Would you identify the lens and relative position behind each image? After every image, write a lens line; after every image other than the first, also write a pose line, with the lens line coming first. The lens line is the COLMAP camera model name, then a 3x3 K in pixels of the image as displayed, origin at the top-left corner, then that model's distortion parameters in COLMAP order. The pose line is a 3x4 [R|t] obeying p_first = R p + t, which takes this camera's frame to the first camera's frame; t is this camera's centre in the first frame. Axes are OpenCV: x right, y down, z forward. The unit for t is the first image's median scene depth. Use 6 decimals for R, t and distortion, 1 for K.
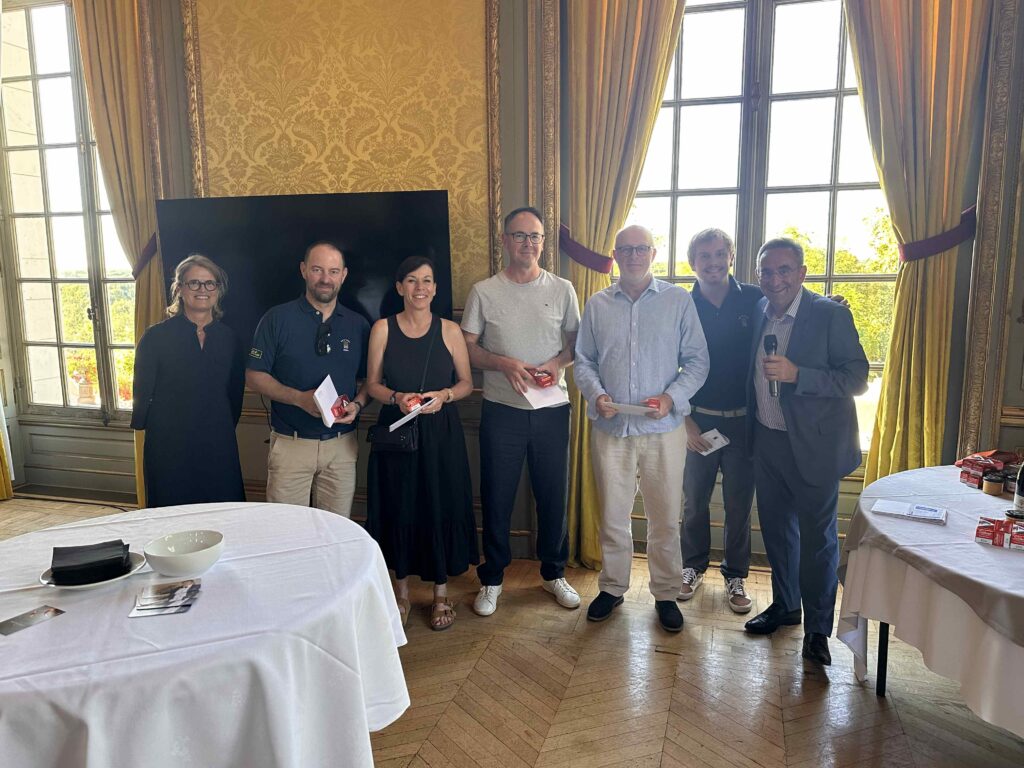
lens RADIAL K [[730.7, 0, 508.8], [0, 730.7, 385.4], [0, 0, 1]] dist [0.078235, -0.085994]
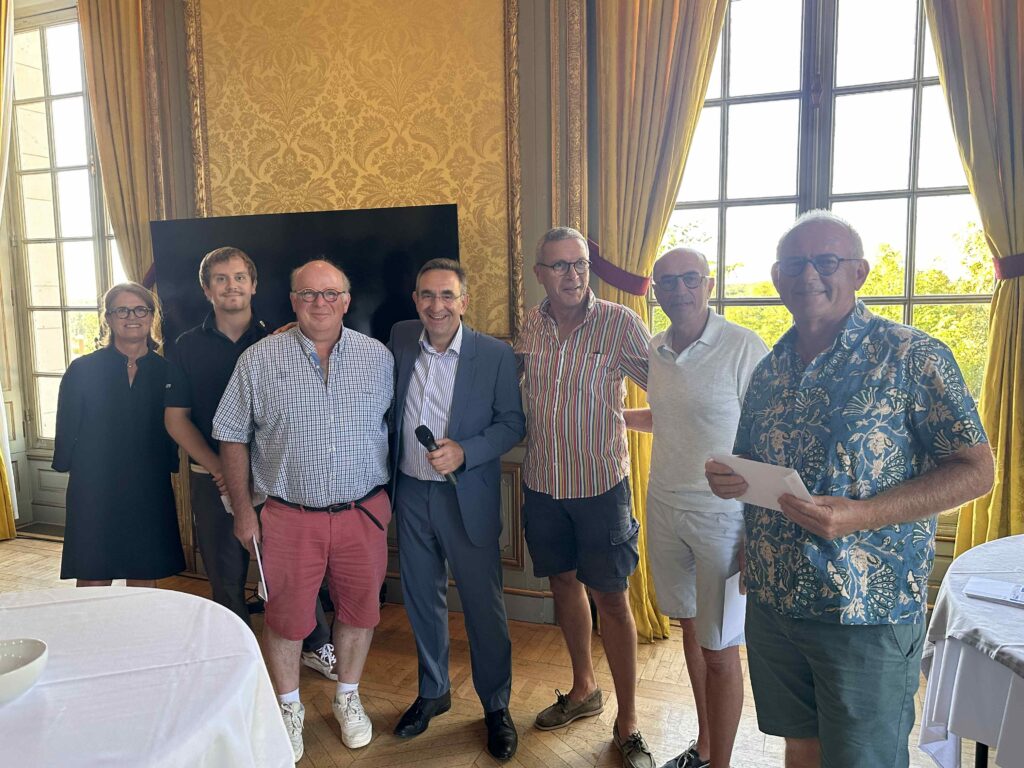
lens RADIAL K [[750.7, 0, 512.0], [0, 750.7, 384.0], [0, 0, 1]] dist [0.100246, -0.116215]
pose [[0.996743, 0.001315, -0.080638, 0.050159], [-0.004452, 0.999239, -0.038743, -0.012216], [0.080526, 0.038976, 0.995990, 0.094715]]
